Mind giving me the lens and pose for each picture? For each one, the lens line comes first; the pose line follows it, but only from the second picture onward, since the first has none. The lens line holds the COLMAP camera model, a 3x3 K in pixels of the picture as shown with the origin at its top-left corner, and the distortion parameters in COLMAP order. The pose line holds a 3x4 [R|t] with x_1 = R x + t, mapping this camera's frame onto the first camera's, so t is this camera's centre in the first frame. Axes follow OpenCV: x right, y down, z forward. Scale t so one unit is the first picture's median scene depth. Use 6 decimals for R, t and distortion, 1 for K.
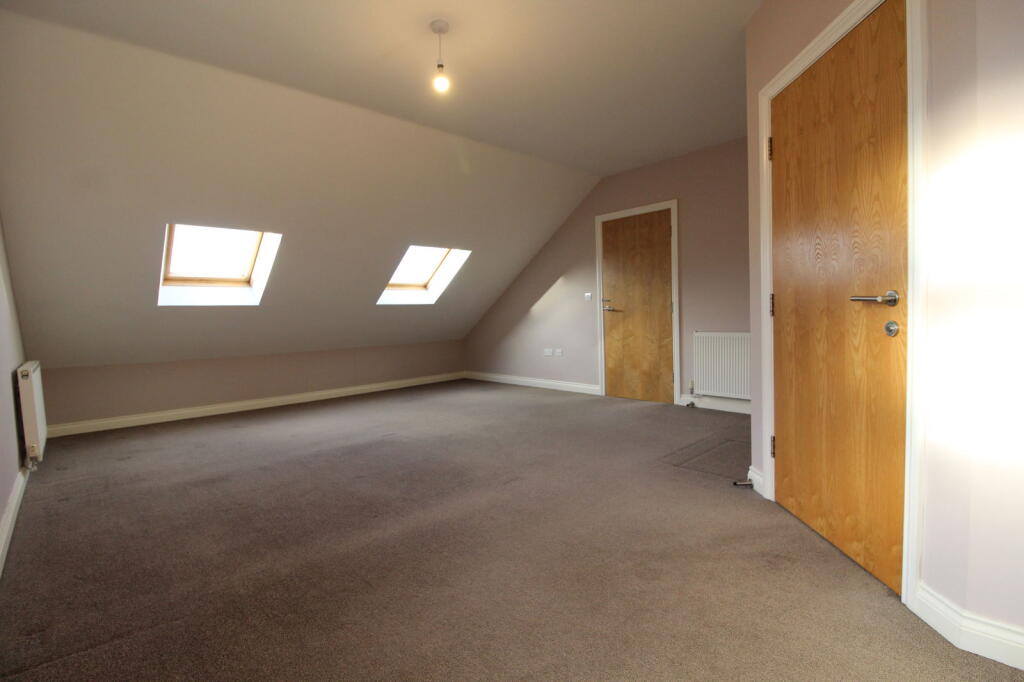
lens RADIAL K [[472.5, 0, 511.0], [0, 472.5, 336.4], [0, 0, 1]] dist [-0.005031, -0.000980]
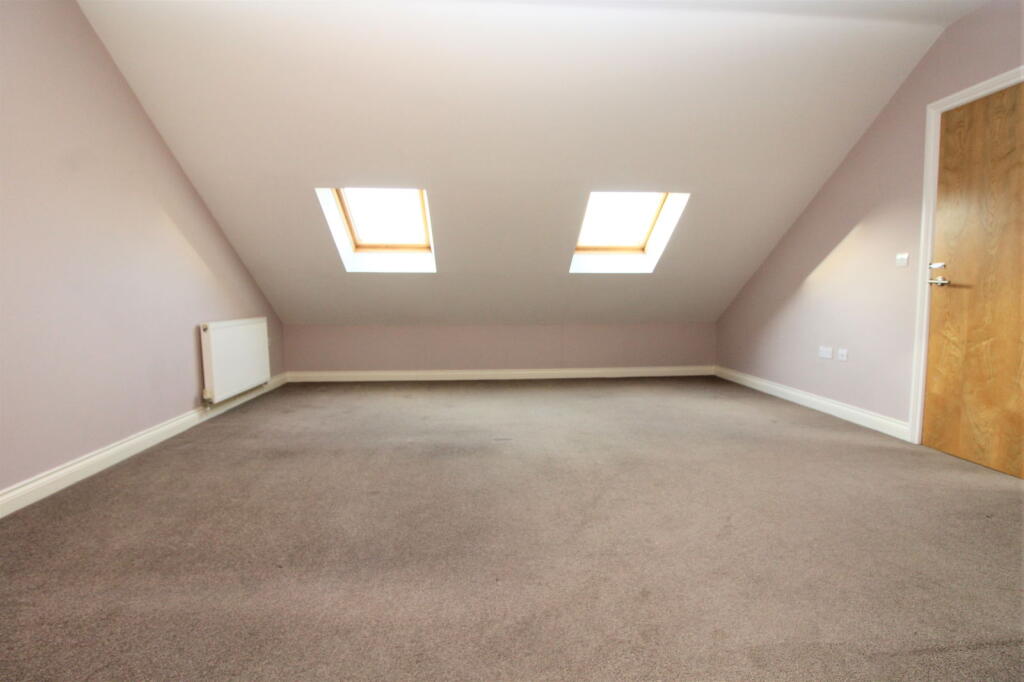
lens RADIAL K [[500.1, 0, 511.3], [0, 500.1, 332.6], [0, 0, 1]] dist [0.000982, -0.000411]
pose [[0.782147, 0.076730, -0.618351, 0.184320], [-0.050765, 0.996937, 0.059497, -0.011839], [0.621022, -0.015145, 0.783646, 0.277002]]
